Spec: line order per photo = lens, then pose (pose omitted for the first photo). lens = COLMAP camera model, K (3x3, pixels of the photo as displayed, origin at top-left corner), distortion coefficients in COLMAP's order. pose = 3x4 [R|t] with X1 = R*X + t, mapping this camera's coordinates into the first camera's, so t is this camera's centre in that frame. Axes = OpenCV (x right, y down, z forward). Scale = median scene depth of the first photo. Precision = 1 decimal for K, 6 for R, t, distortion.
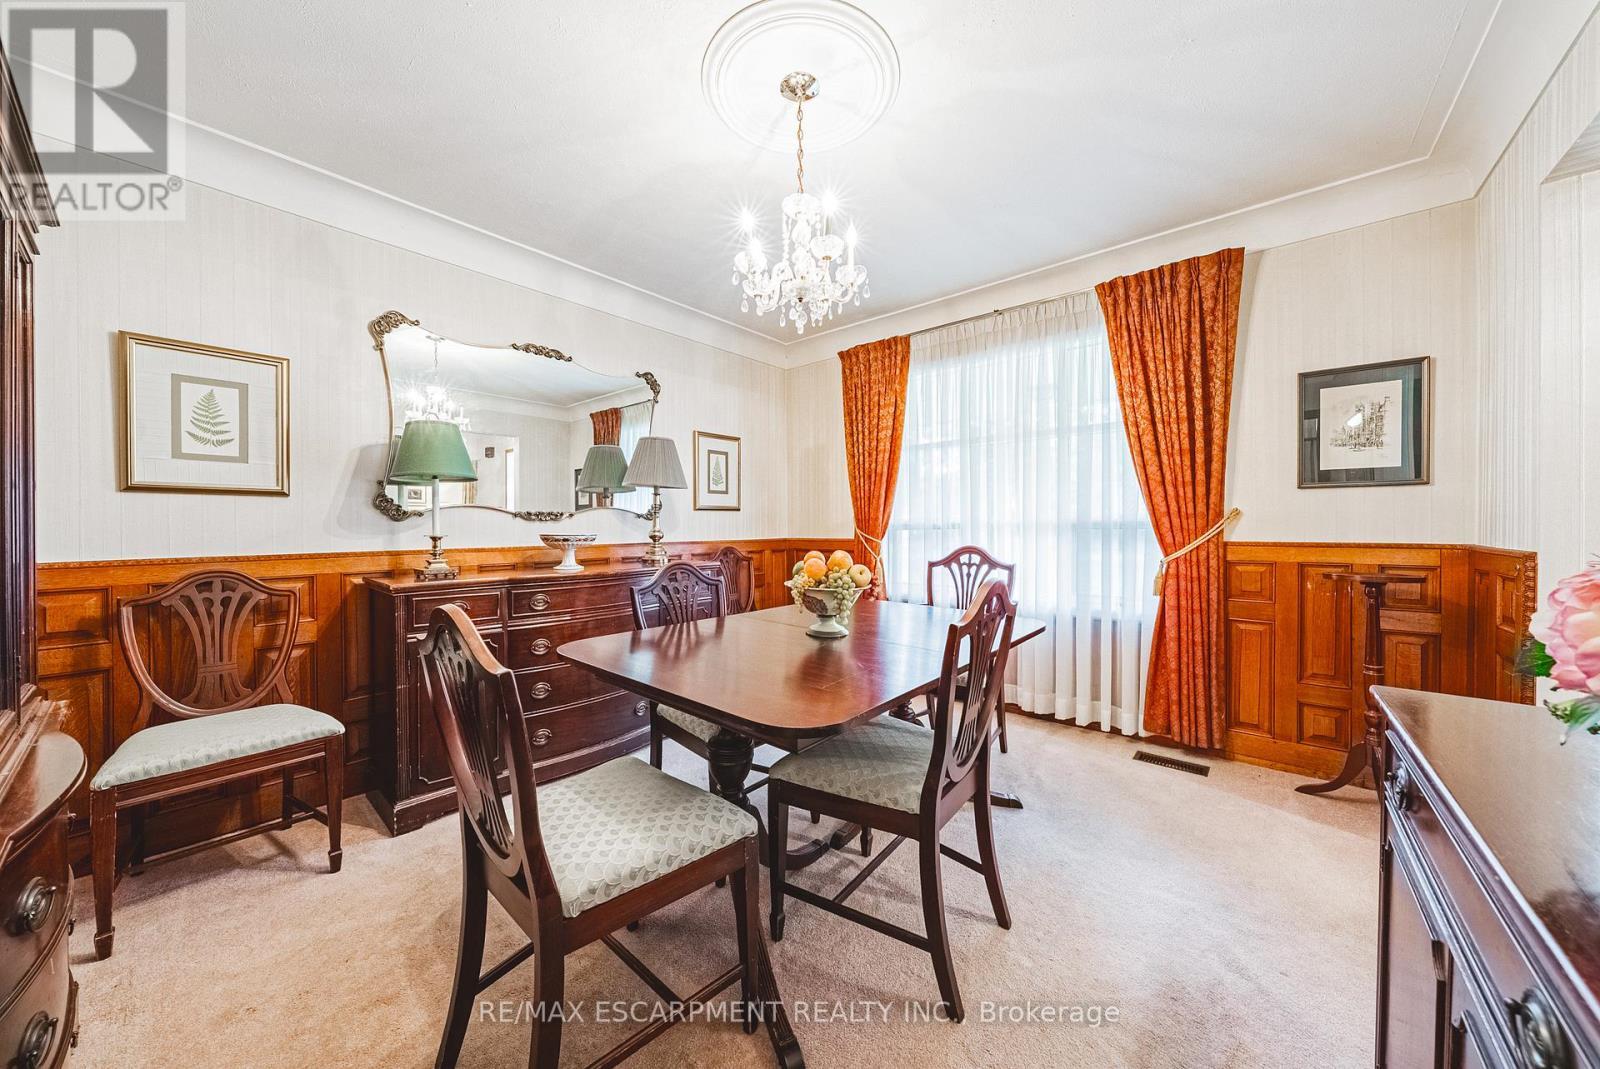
lens RADIAL K [[546.1, 0, 808.1], [0, 546.1, 529.6], [0, 0, 1]] dist [-0.008649, -0.000088]
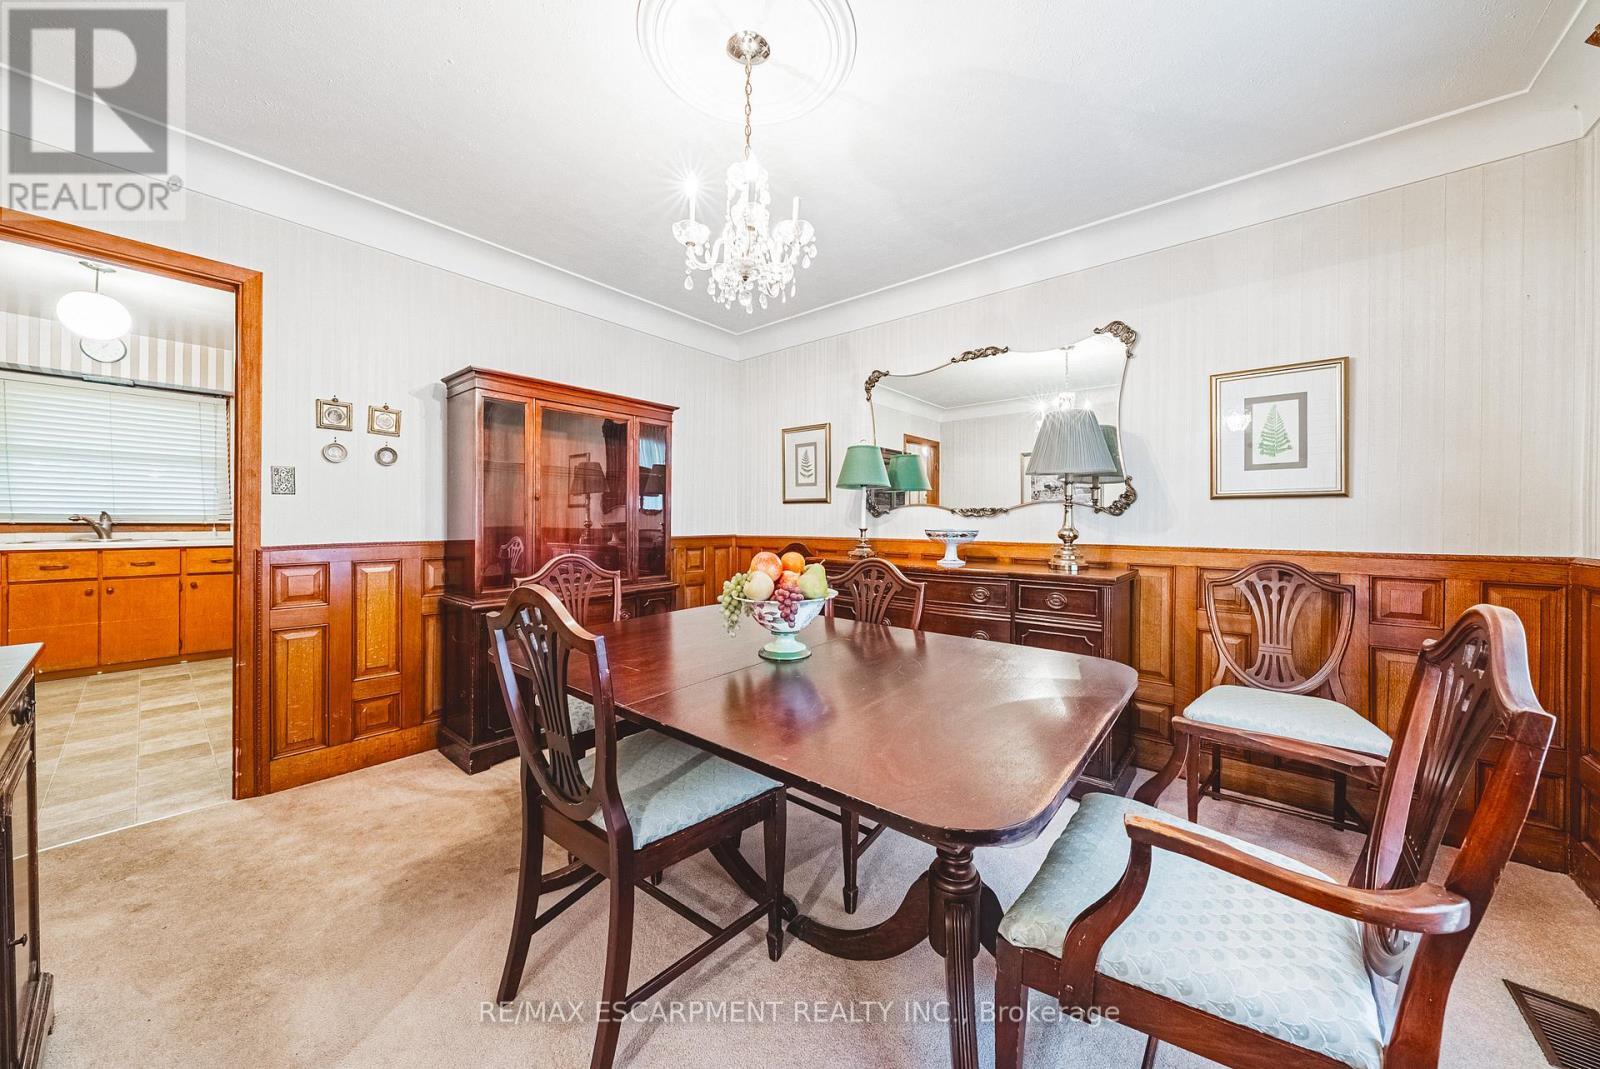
lens RADIAL K [[546.1, 0, 801.6], [0, 546.1, 523.0], [0, 0, 1]] dist [-0.008649, -0.000088]
pose [[0.001002, 0.008277, -0.999965, 0.538154], [-0.012042, 0.999893, 0.008264, -0.008961], [0.999927, 0.012033, 0.001102, 0.649237]]
